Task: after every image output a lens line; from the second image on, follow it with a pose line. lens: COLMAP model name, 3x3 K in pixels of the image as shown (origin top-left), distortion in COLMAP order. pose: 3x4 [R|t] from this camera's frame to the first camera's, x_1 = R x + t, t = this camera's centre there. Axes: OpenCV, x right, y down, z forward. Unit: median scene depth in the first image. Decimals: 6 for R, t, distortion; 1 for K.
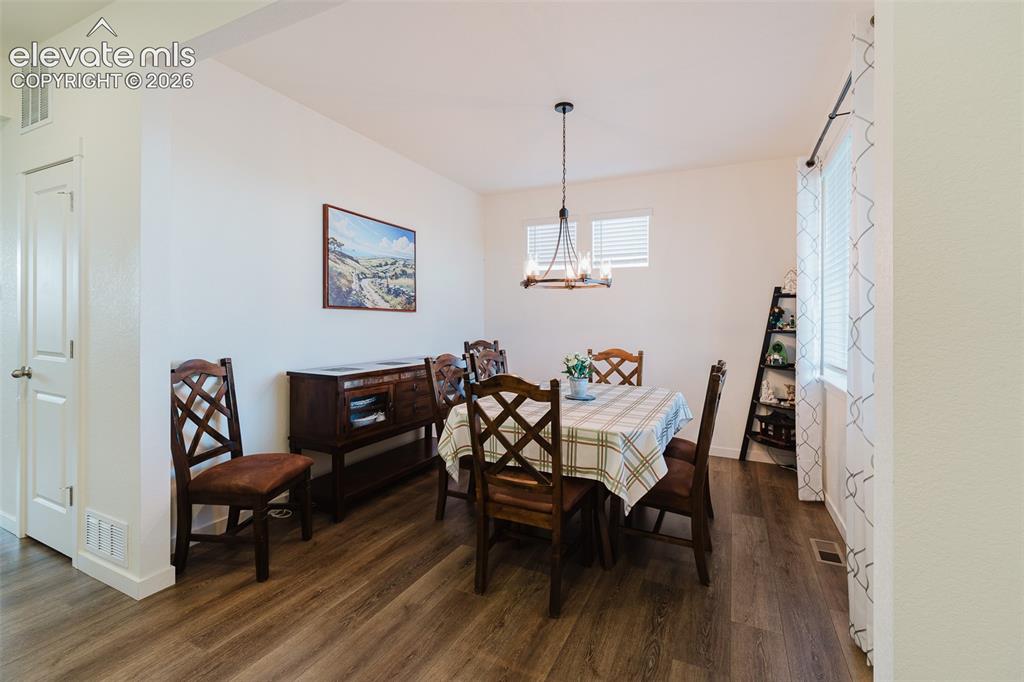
lens RADIAL K [[440.9, 0, 510.8], [0, 440.9, 324.4], [0, 0, 1]] dist [-0.000452, -0.001024]
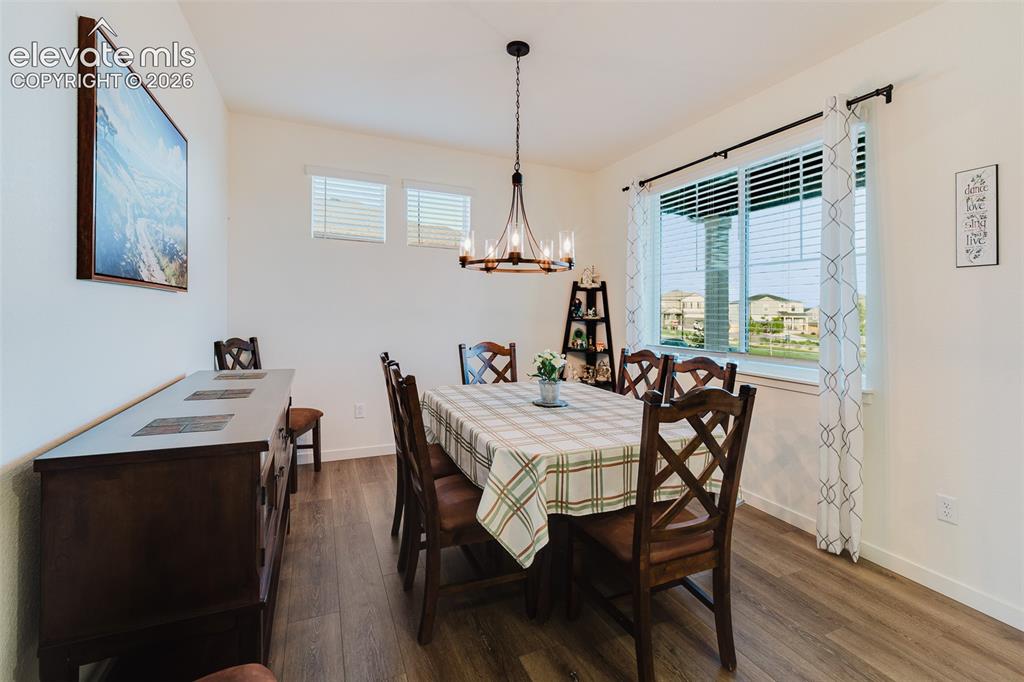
lens RADIAL K [[448.9, 0, 503.5], [0, 448.9, 308.6], [0, 0, 1]] dist [0.001473, -0.000157]
pose [[0.647569, 0.005900, 0.761984, -0.443505], [-0.005459, 0.999980, -0.003103, -0.009184], [-0.761987, -0.002150, 0.647589, 0.411024]]
